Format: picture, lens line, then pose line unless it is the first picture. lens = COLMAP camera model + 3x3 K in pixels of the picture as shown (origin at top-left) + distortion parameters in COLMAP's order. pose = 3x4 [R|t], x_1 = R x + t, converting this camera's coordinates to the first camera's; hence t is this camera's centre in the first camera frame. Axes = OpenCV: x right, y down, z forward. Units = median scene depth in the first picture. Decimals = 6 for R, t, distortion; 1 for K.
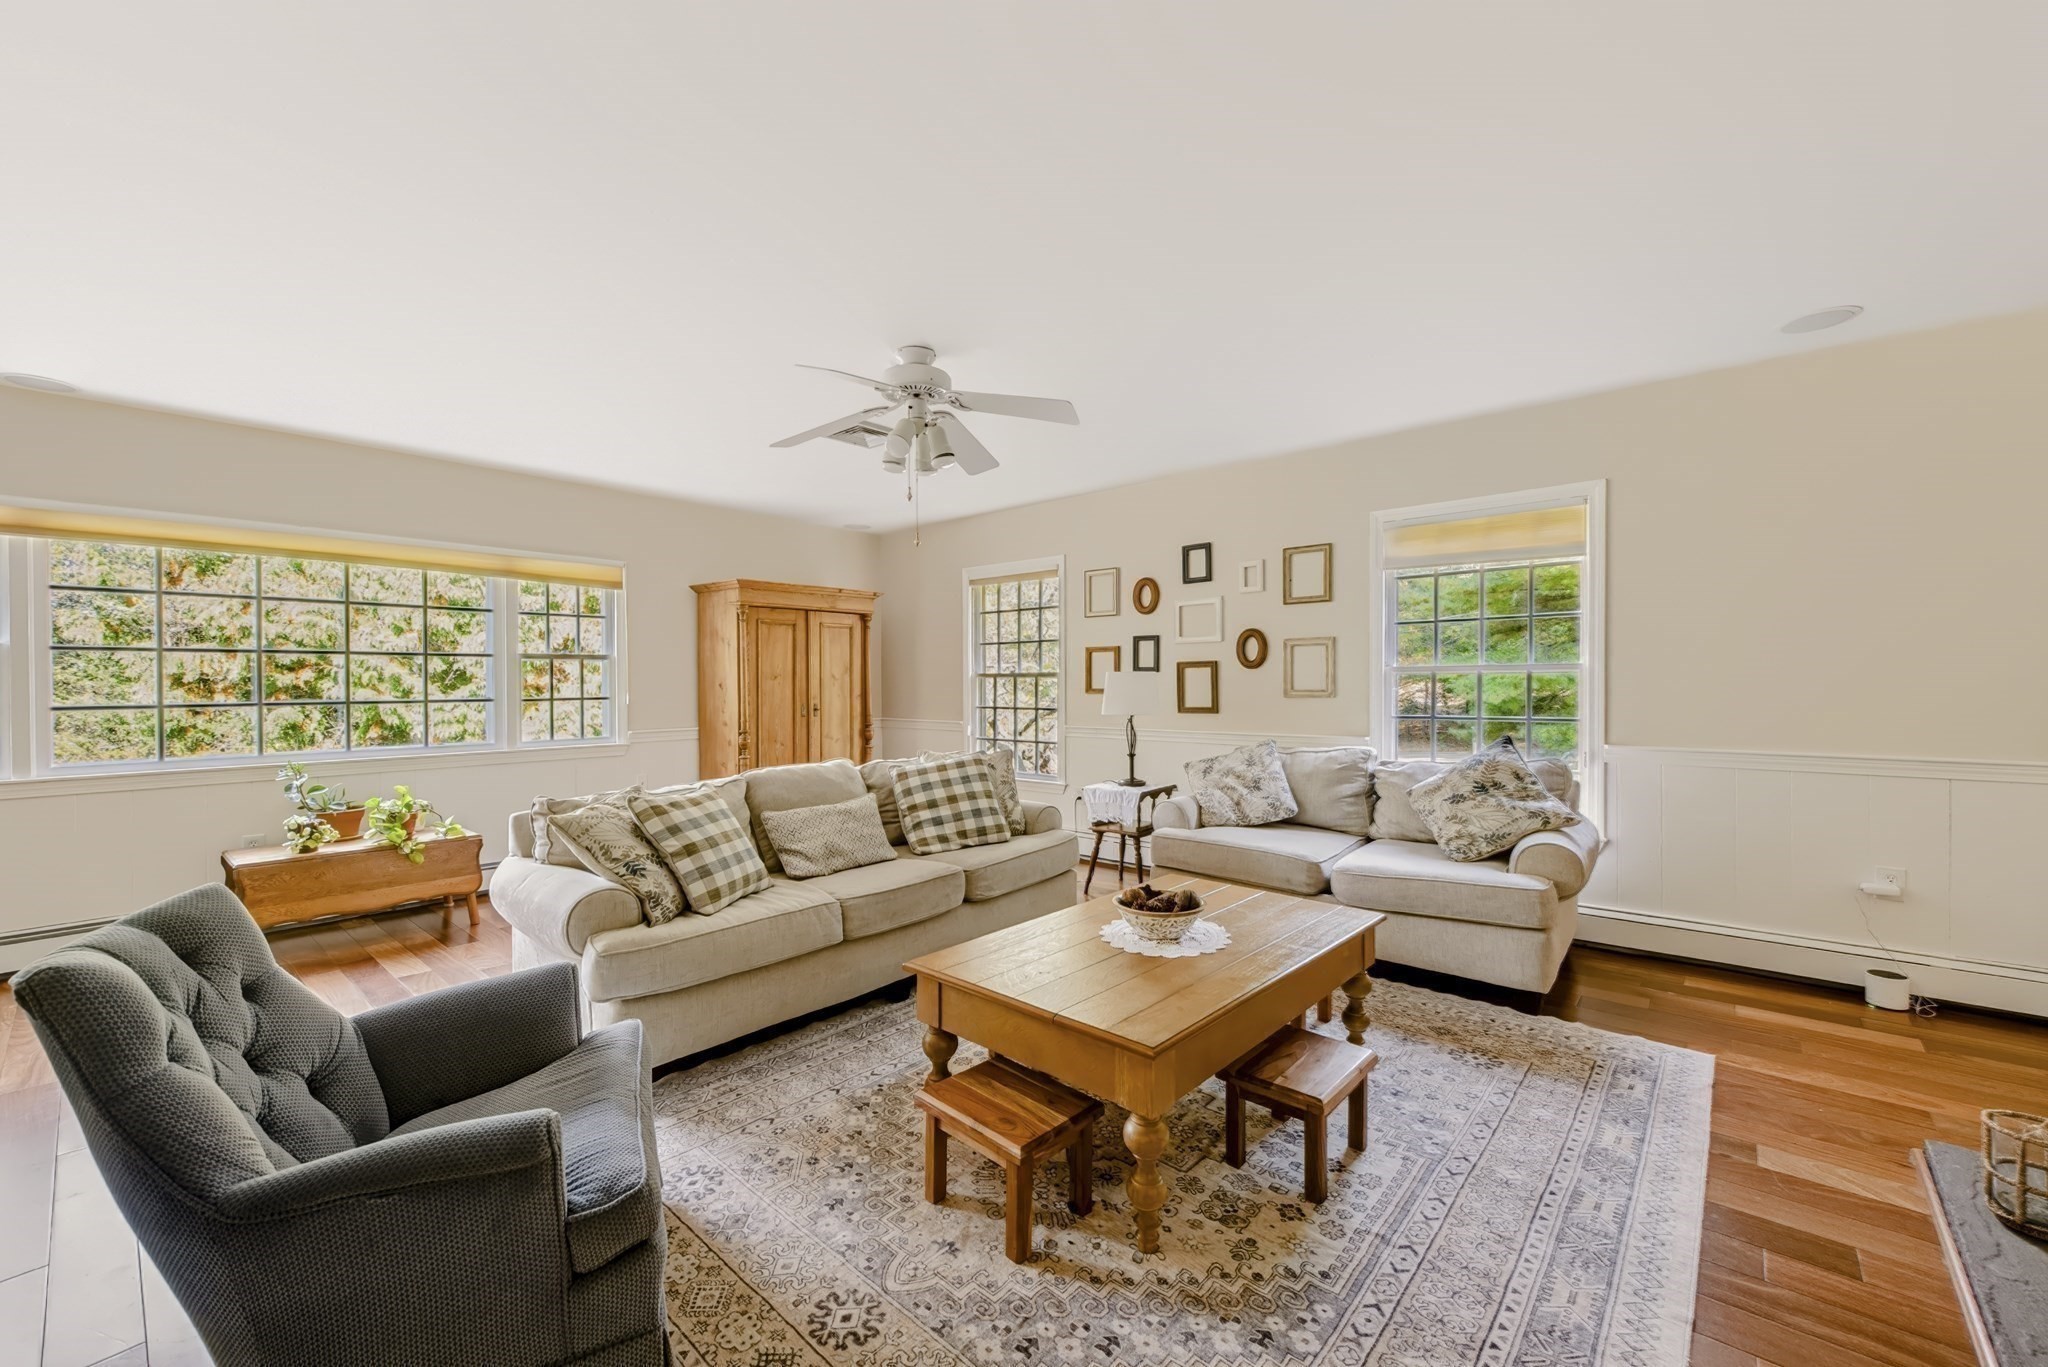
lens RADIAL K [[808.7, 0, 1020.5], [0, 808.7, 689.2], [0, 0, 1]] dist [-0.001400, -0.000616]
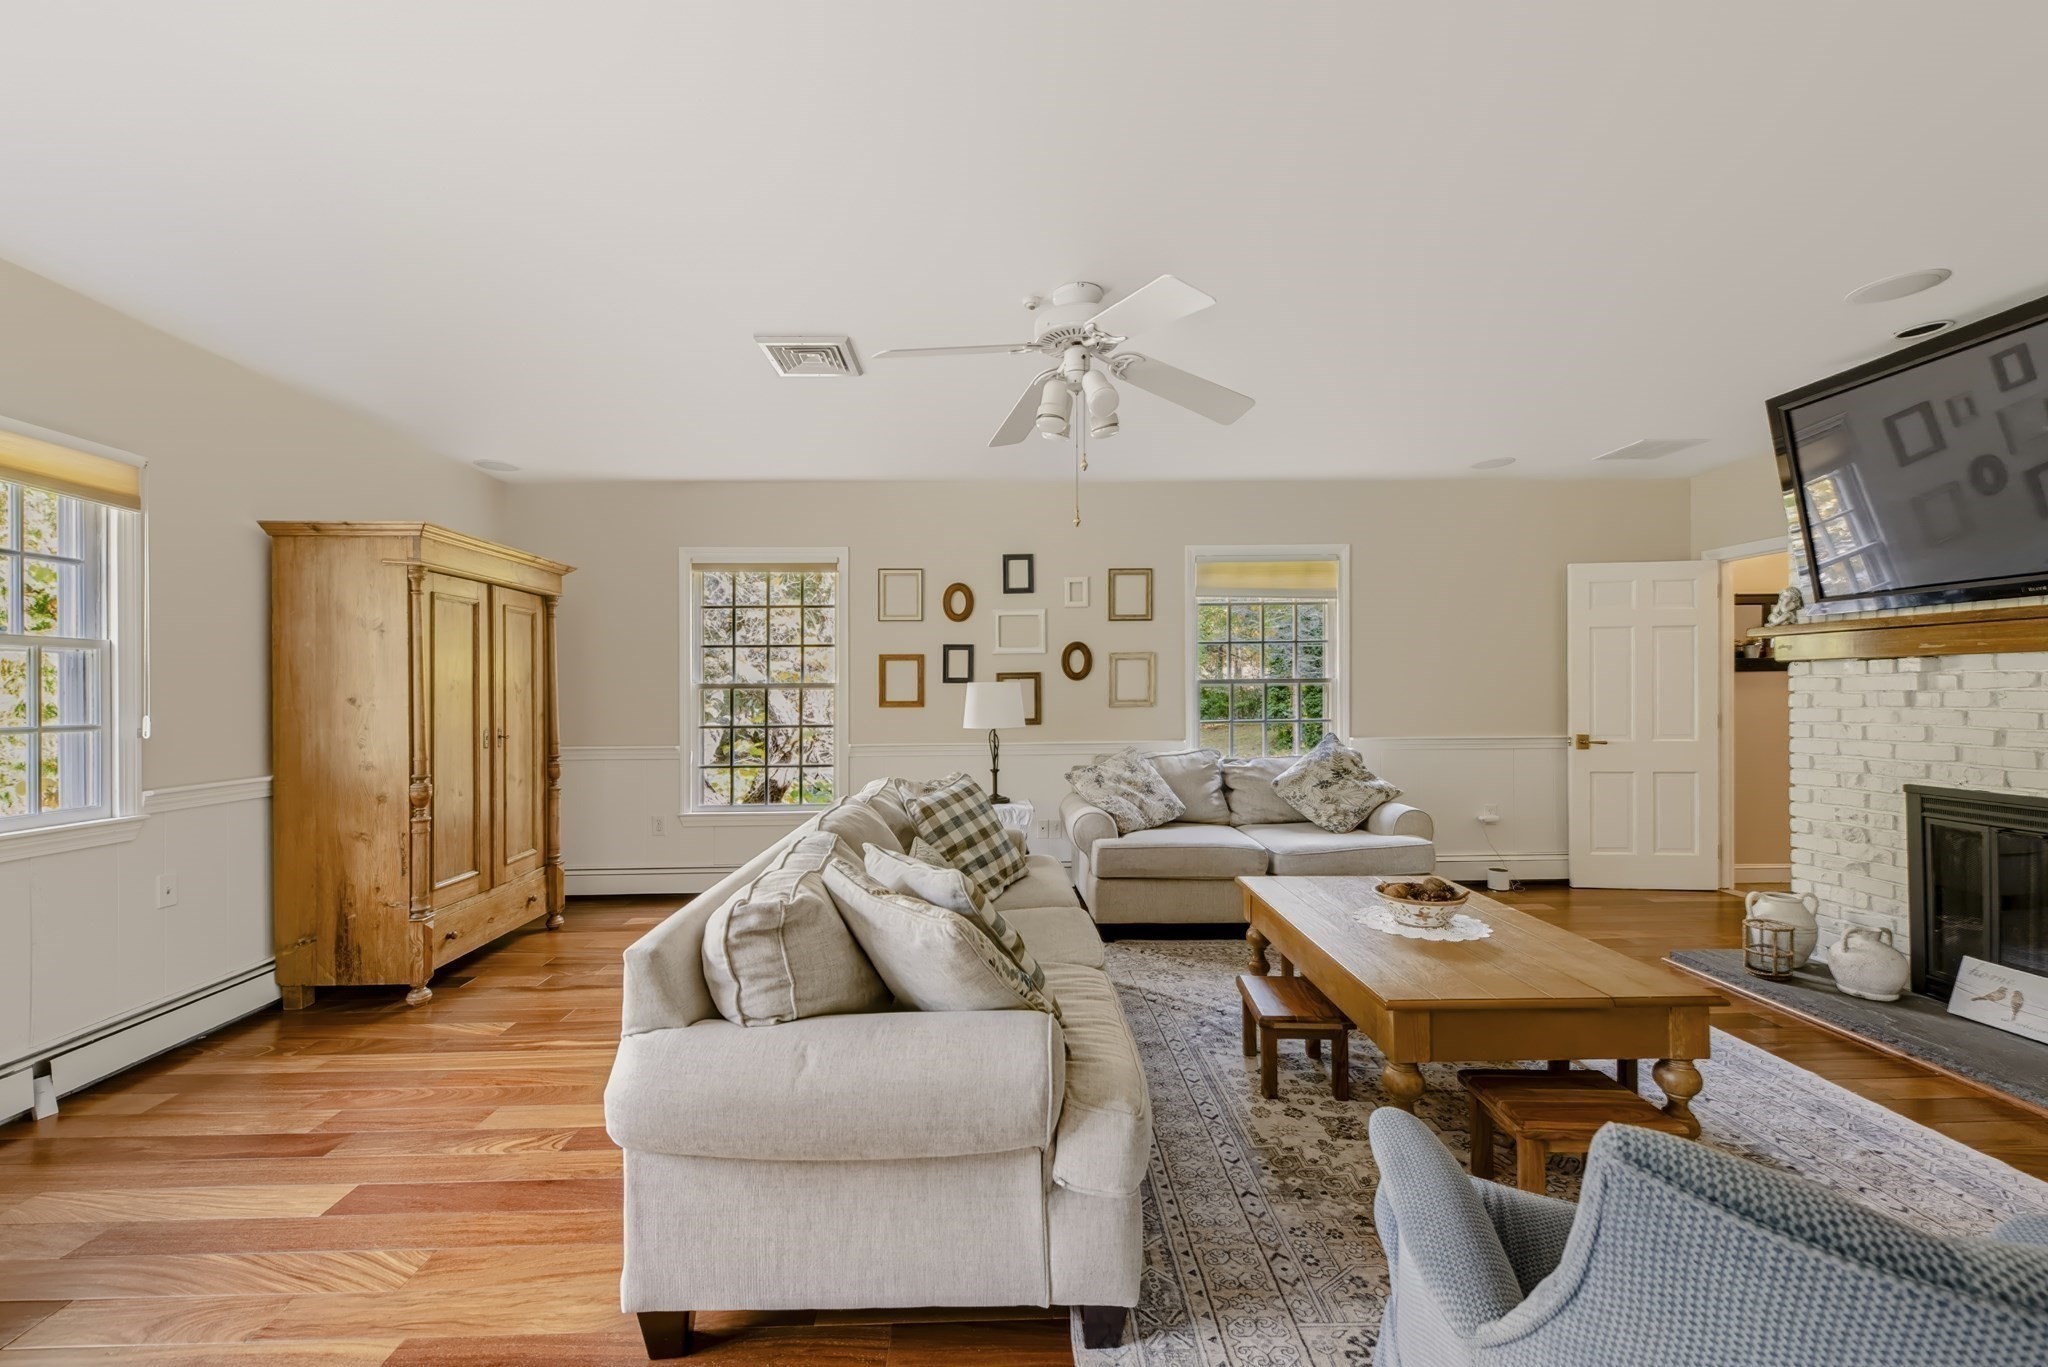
lens RADIAL K [[808.7, 0, 1020.5], [0, 808.7, 689.2], [0, 0, 1]] dist [-0.001400, -0.000616]
pose [[0.730650, 0.003332, 0.682745, -0.478437], [0.010337, 0.999819, -0.015941, 0.002056], [-0.682674, 0.018705, 0.730483, 0.288912]]
